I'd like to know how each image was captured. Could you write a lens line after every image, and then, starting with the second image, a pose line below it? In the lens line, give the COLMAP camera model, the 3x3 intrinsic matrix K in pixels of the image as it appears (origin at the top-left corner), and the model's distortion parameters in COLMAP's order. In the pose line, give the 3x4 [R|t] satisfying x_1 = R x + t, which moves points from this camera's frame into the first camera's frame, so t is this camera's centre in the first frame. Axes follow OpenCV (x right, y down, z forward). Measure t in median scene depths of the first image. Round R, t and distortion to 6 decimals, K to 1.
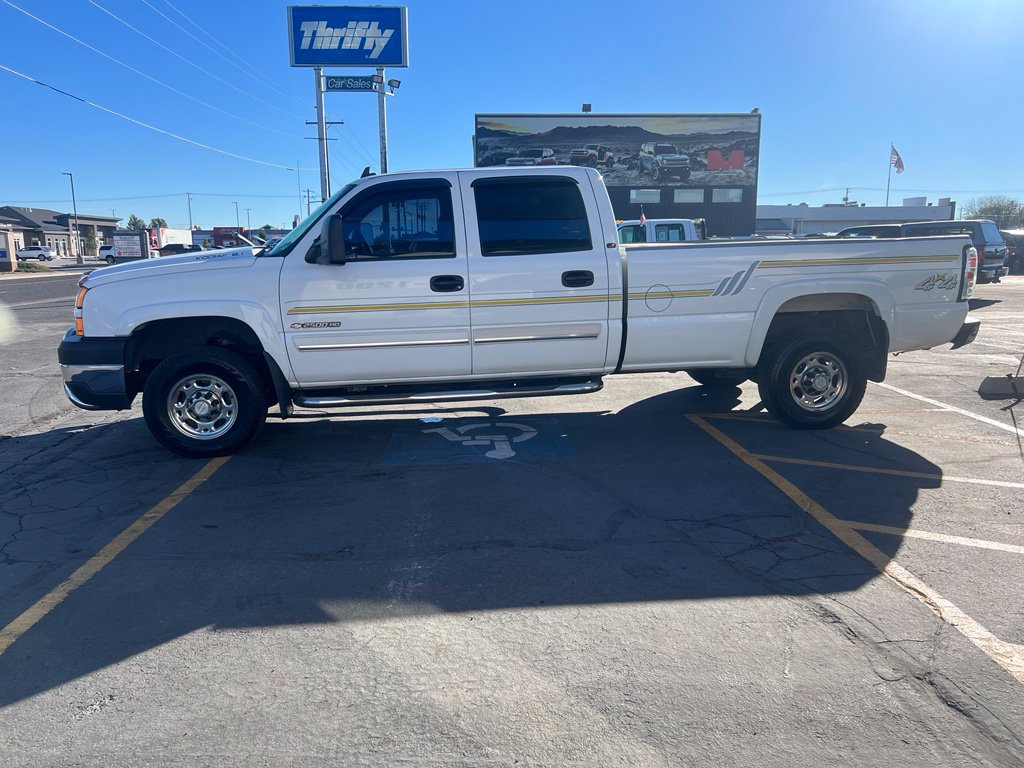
lens RADIAL K [[767.4, 0, 514.6], [0, 767.4, 385.3], [0, 0, 1]] dist [0.036899, -0.048649]
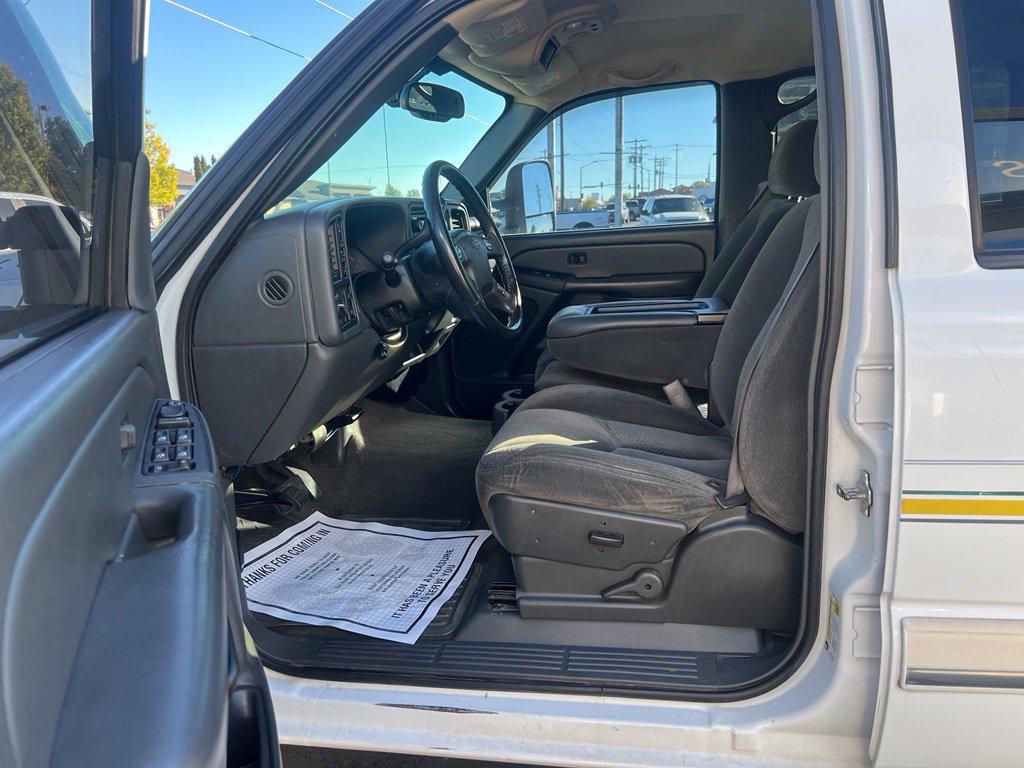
lens RADIAL K [[767.4, 0, 514.6], [0, 767.4, 385.3], [0, 0, 1]] dist [0.036899, -0.048649]
pose [[0.955734, 0.049706, -0.290002, -0.009876], [-0.034883, 0.997818, 0.056066, -0.015318], [0.292156, -0.043468, 0.955382, 0.082102]]
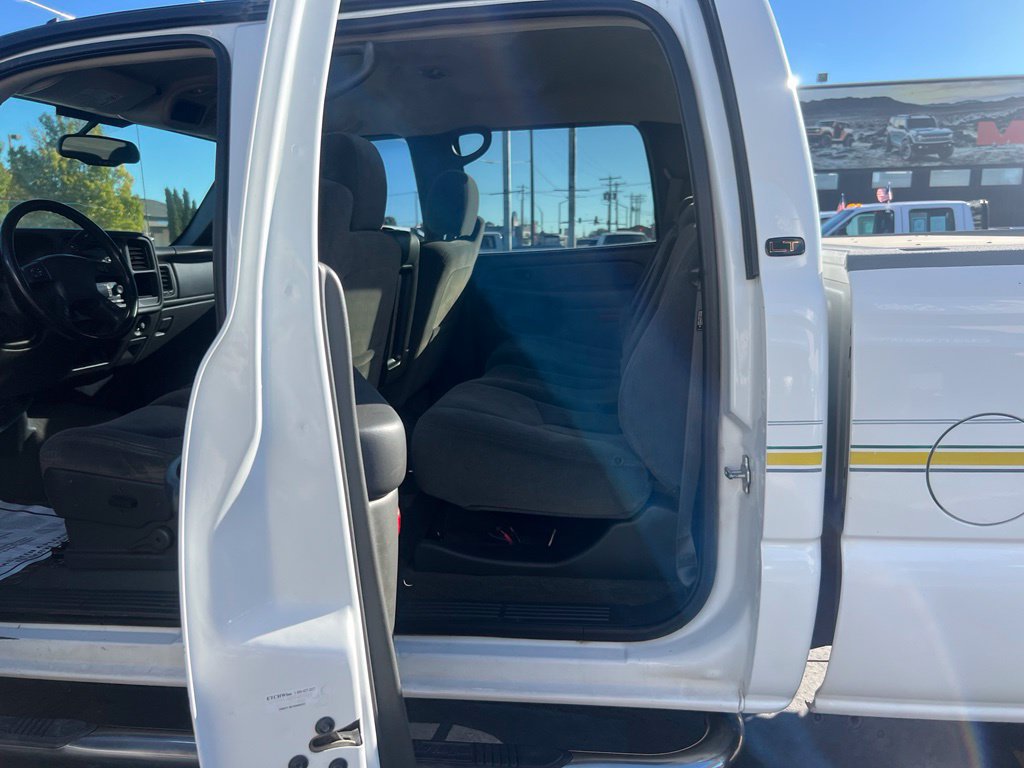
lens RADIAL K [[767.4, 0, 514.6], [0, 767.4, 385.3], [0, 0, 1]] dist [0.036899, -0.048649]
pose [[0.961823, 0.046121, -0.269759, 0.012078], [-0.044246, 0.998936, 0.013030, -0.014871], [0.270072, -0.000597, 0.962840, 0.080435]]
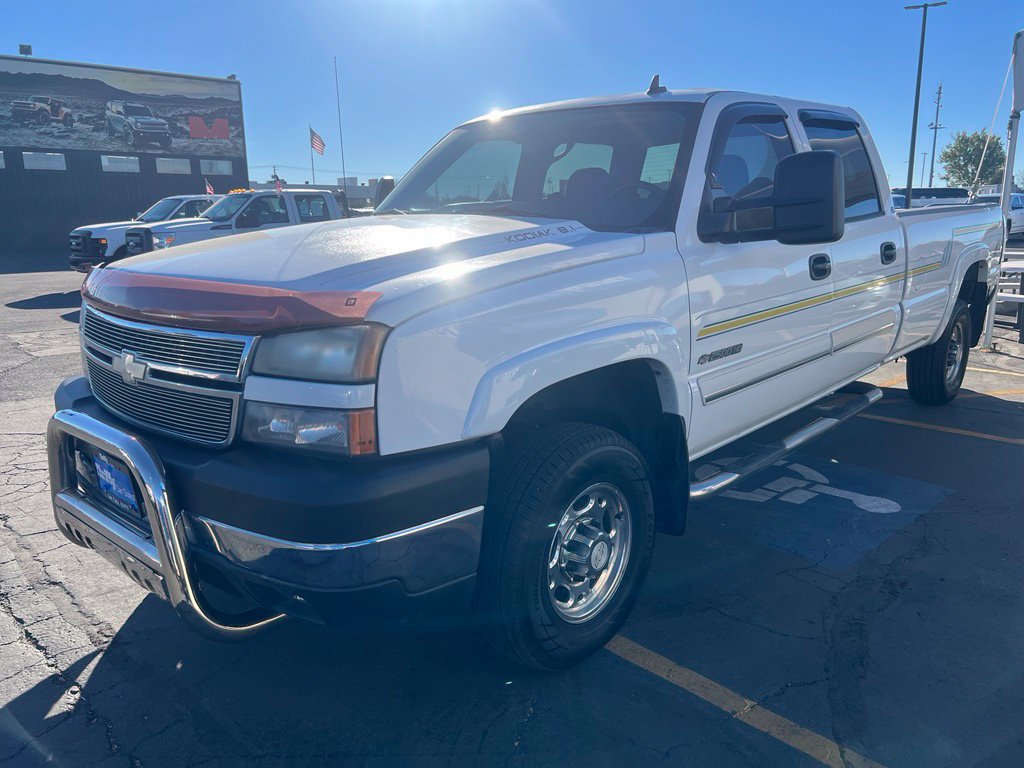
lens RADIAL K [[767.4, 0, 514.6], [0, 767.4, 385.3], [0, 0, 1]] dist [0.036899, -0.048649]
pose [[0.762151, -0.139058, 0.632288, -0.073388], [0.121028, 0.990045, 0.071853, -0.011556], [-0.635986, 0.021761, 0.771394, 0.067995]]
